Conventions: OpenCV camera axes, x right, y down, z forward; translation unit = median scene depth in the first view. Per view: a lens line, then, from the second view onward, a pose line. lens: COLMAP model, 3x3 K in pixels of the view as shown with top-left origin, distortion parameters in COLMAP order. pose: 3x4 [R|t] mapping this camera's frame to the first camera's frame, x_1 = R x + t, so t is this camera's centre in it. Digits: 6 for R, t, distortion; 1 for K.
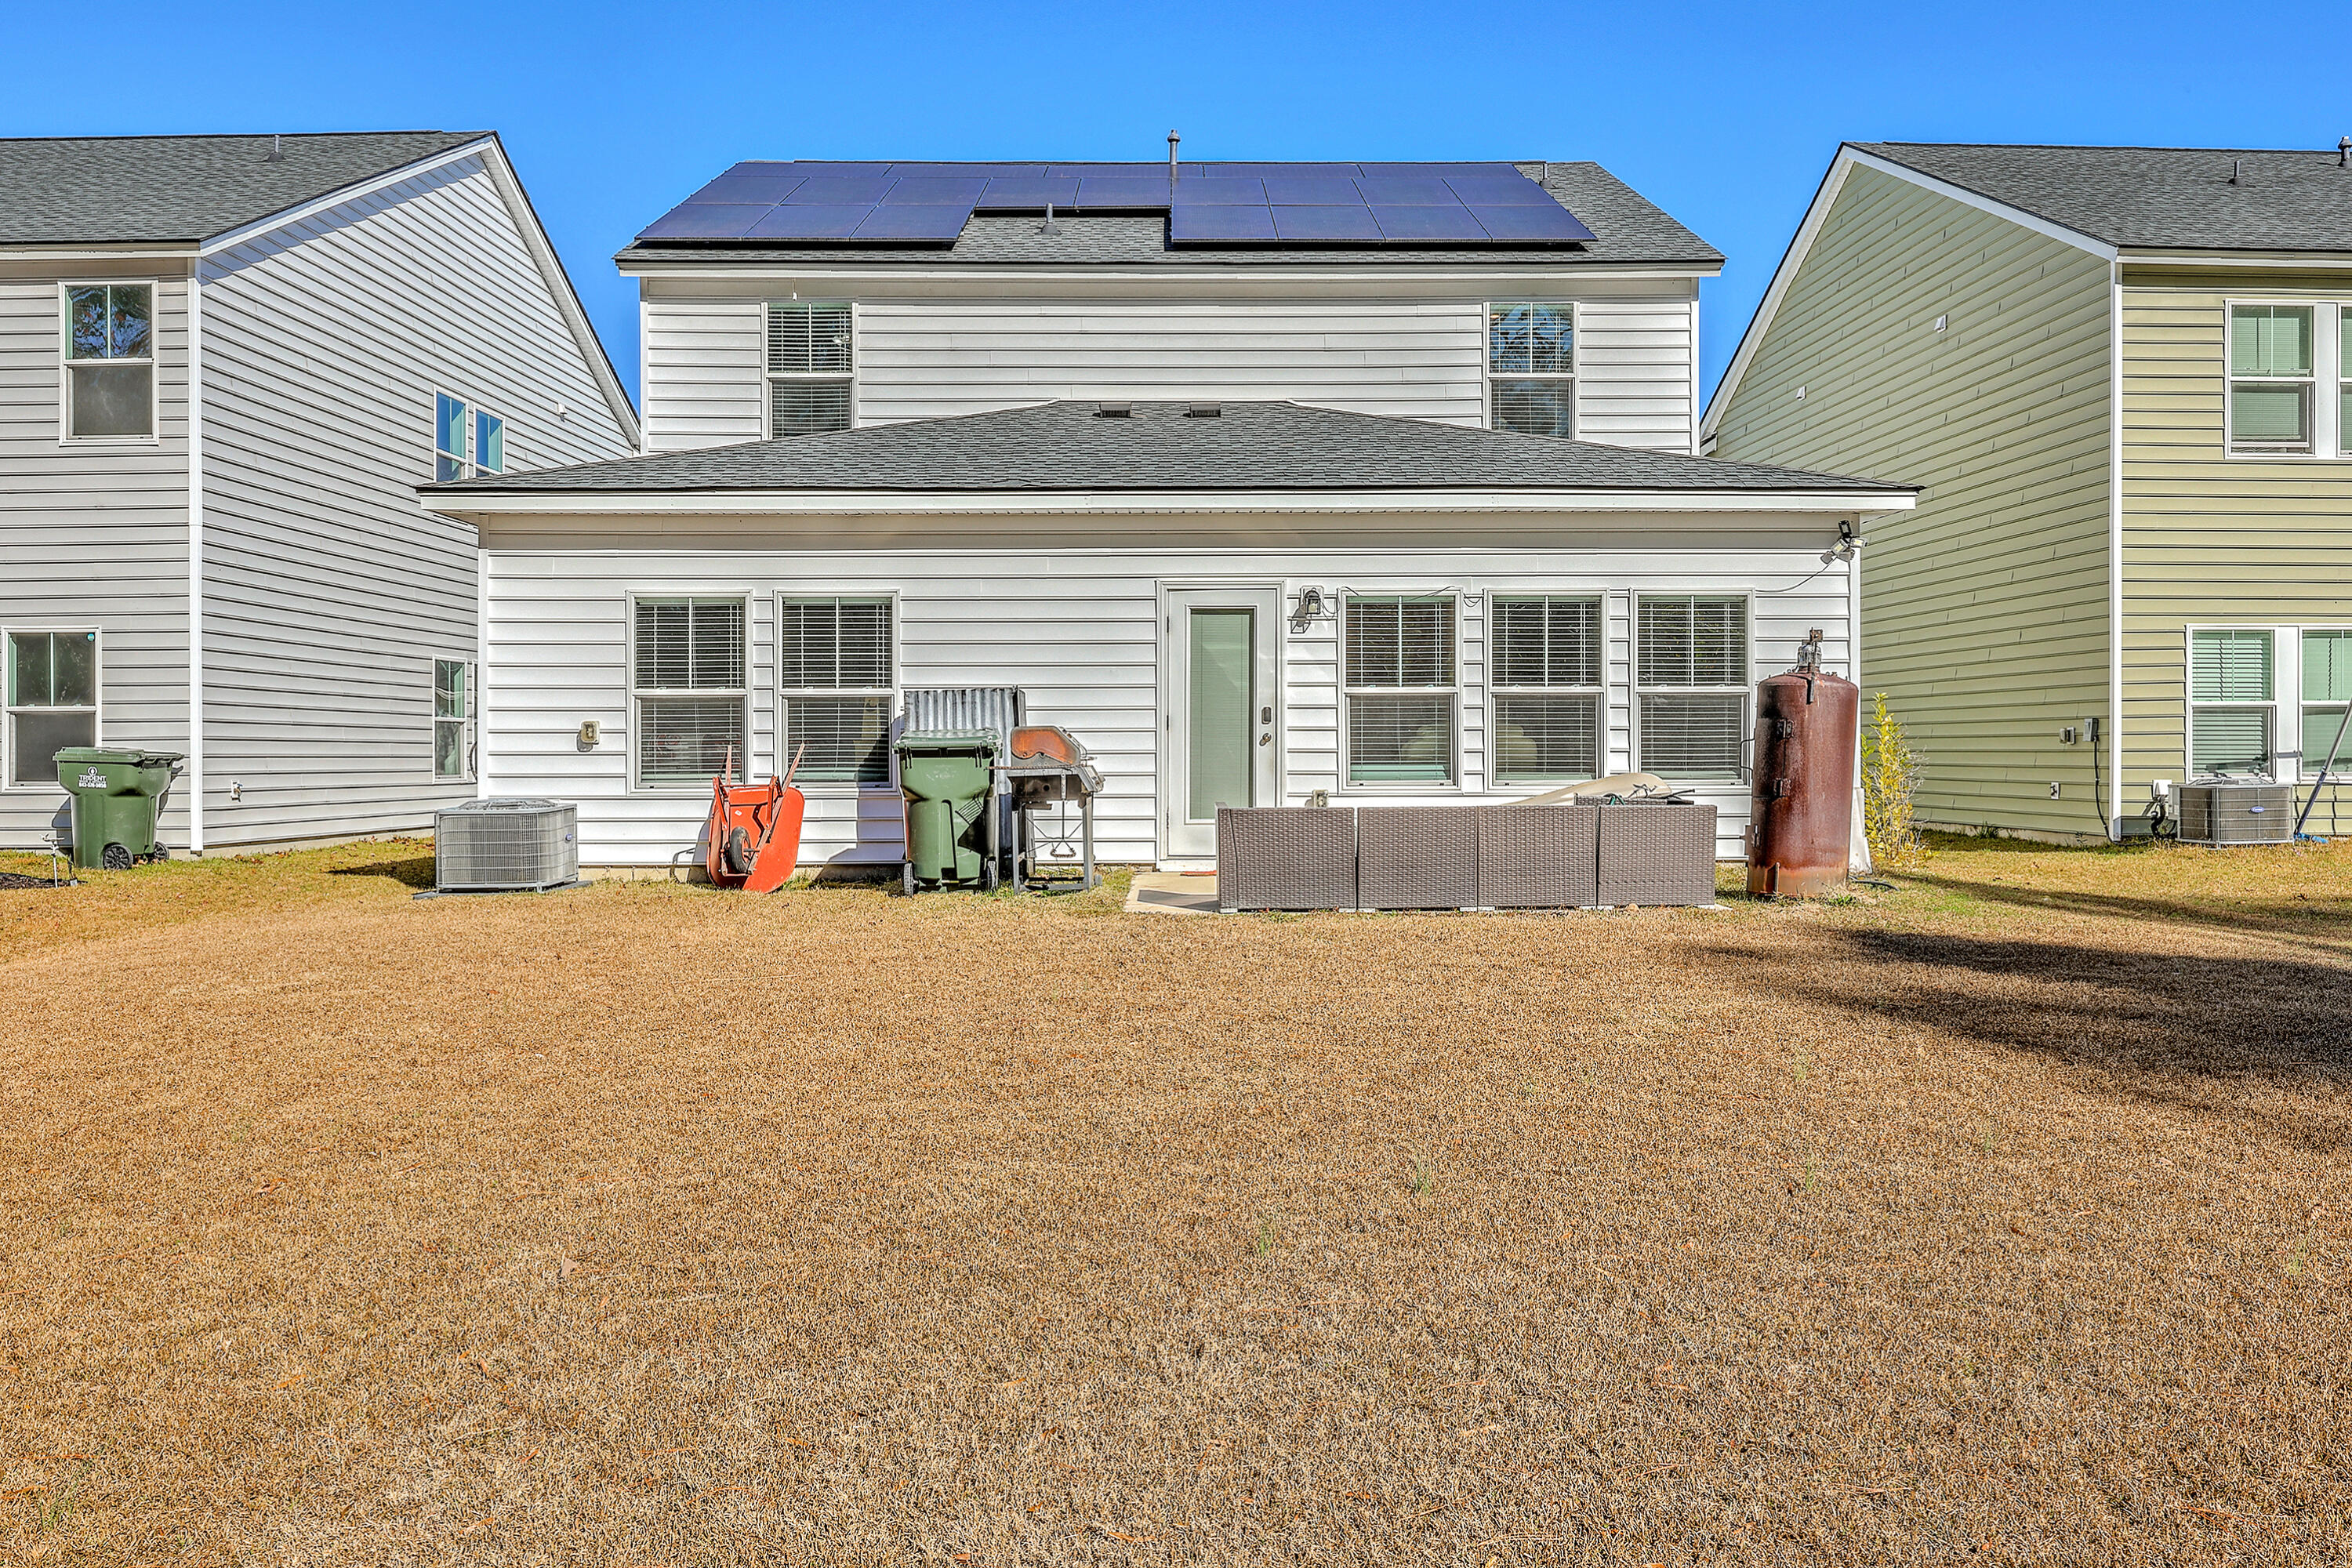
lens RADIAL K [[1572.8, 0, 1176.0], [0, 1572.8, 784.0], [0, 0, 1]] dist [0.005417, 0.000504]
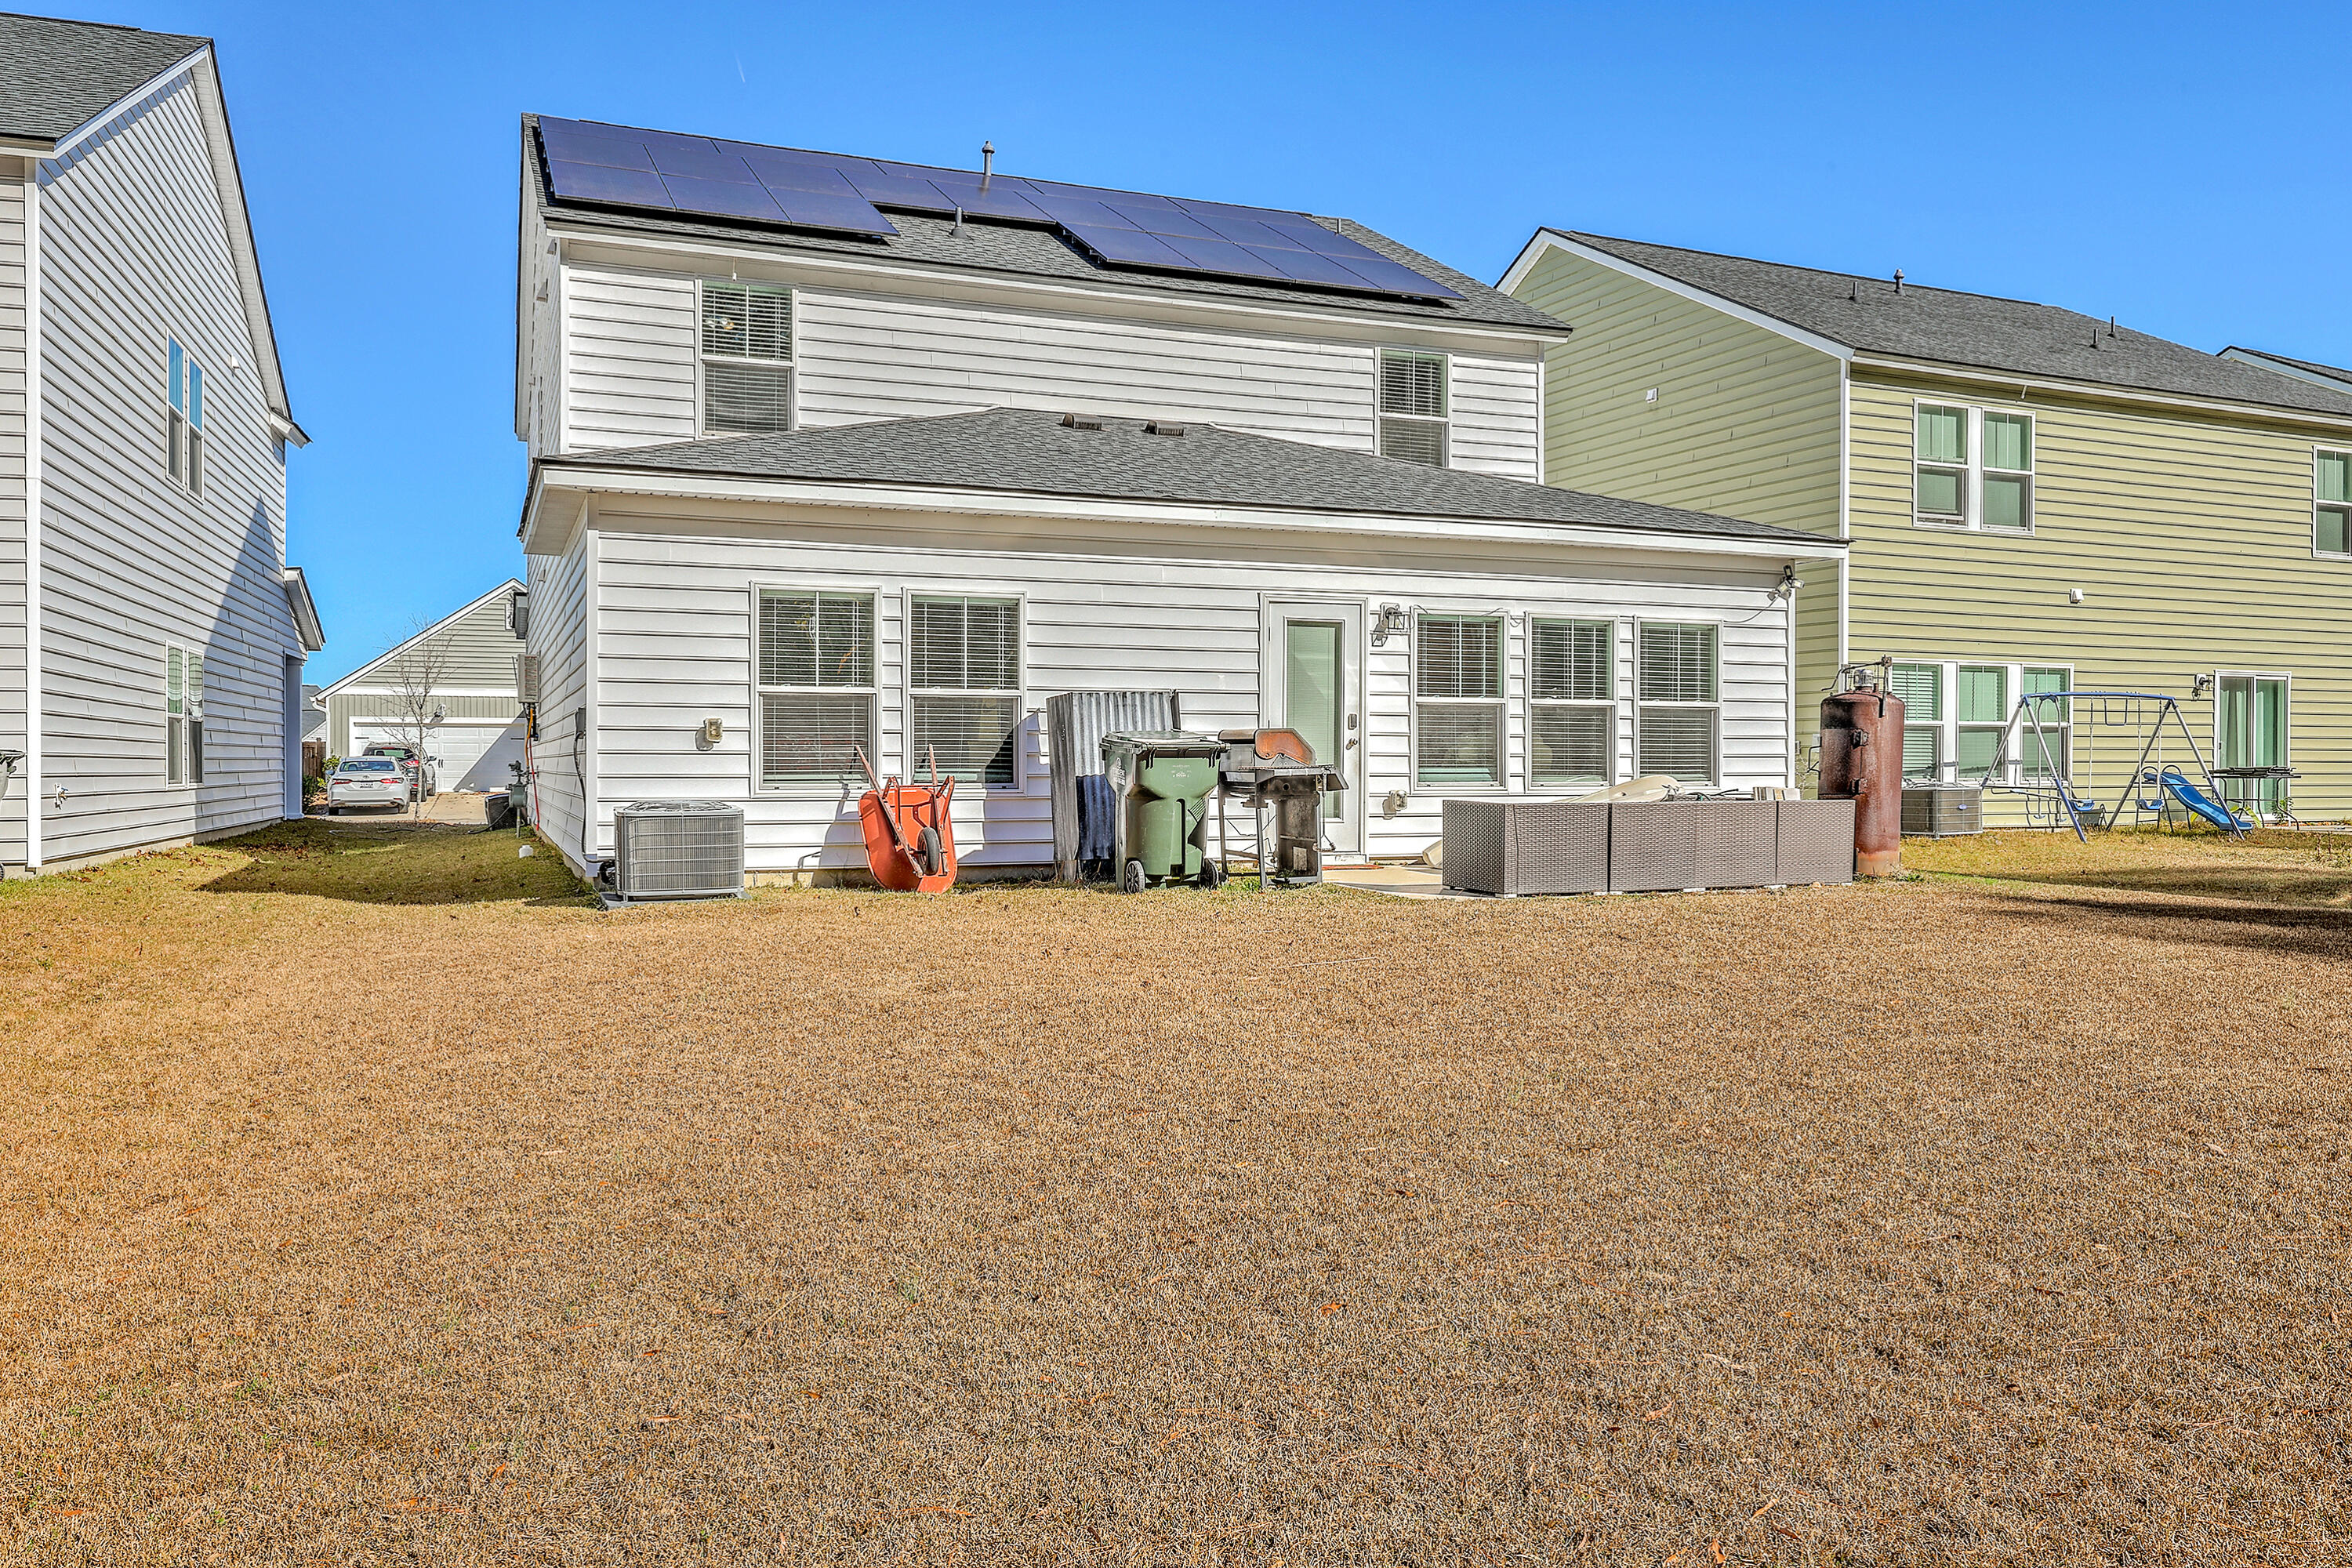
lens RADIAL K [[1572.8, 0, 1176.0], [0, 1572.8, 784.0], [0, 0, 1]] dist [0.005417, 0.000504]
pose [[0.947152, 0.000228, 0.320785, -0.401760], [0.001960, 0.999977, -0.006497, 0.005951], [-0.320779, 0.006782, 0.947130, 0.016298]]
